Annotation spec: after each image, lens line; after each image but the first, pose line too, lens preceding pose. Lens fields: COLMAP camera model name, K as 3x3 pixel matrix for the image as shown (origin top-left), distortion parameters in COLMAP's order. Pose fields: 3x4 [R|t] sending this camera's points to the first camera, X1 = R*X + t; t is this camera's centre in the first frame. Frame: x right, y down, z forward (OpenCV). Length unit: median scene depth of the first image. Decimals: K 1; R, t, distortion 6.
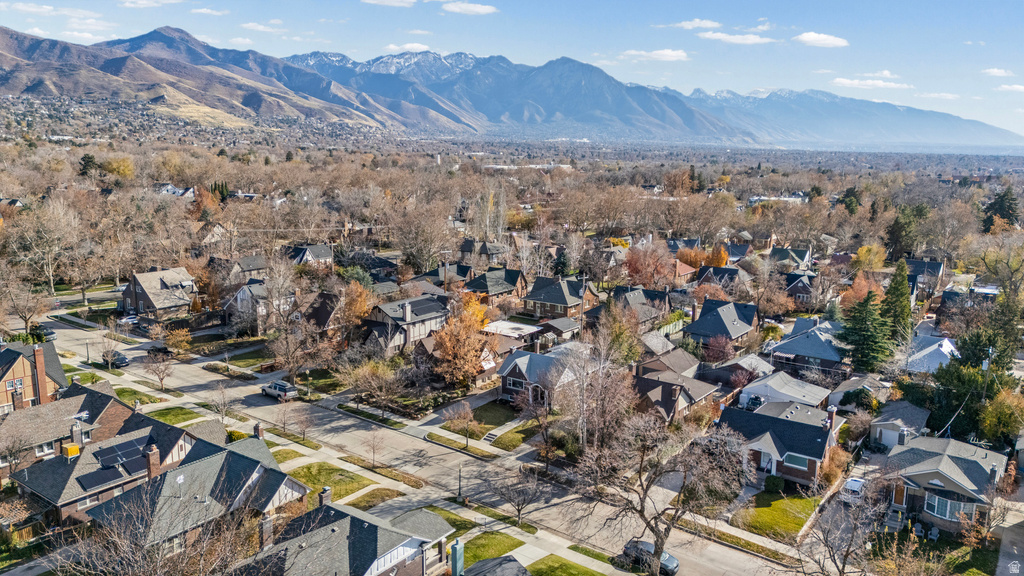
lens RADIAL K [[746.8, 0, 516.0], [0, 746.8, 287.4], [0, 0, 1]] dist [0.070030, -0.066927]
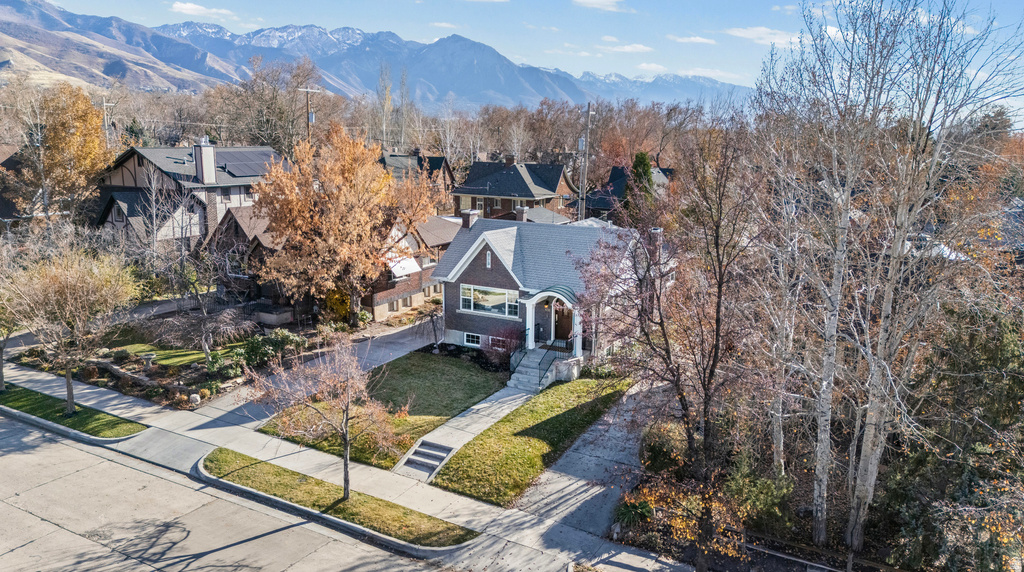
lens RADIAL K [[746.8, 0, 510.6], [0, 746.8, 290.9], [0, 0, 1]] dist [0.070030, -0.066927]
pose [[0.991229, -0.023720, 0.130007, -0.035044], [0.020132, 0.999381, 0.028841, 0.113811], [-0.130611, -0.025971, 0.991093, 0.630435]]
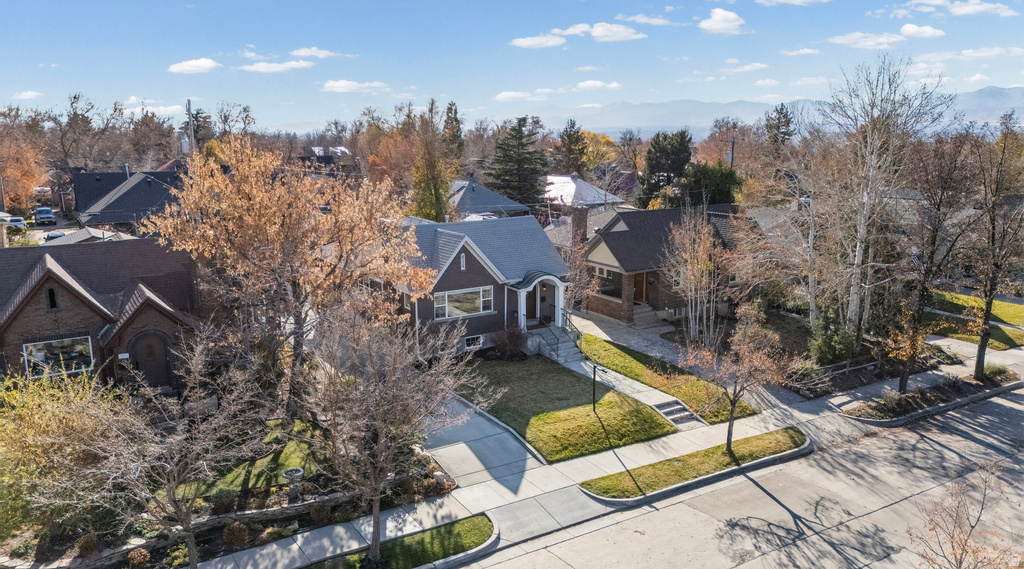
lens RADIAL K [[746.8, 0, 510.6], [0, 746.8, 283.5], [0, 0, 1]] dist [0.070030, -0.066927]
pose [[0.369060, -0.196235, 0.908453, -0.328130], [0.171941, 0.974999, 0.140758, 0.071140], [-0.913362, 0.104252, 0.393574, 0.826937]]
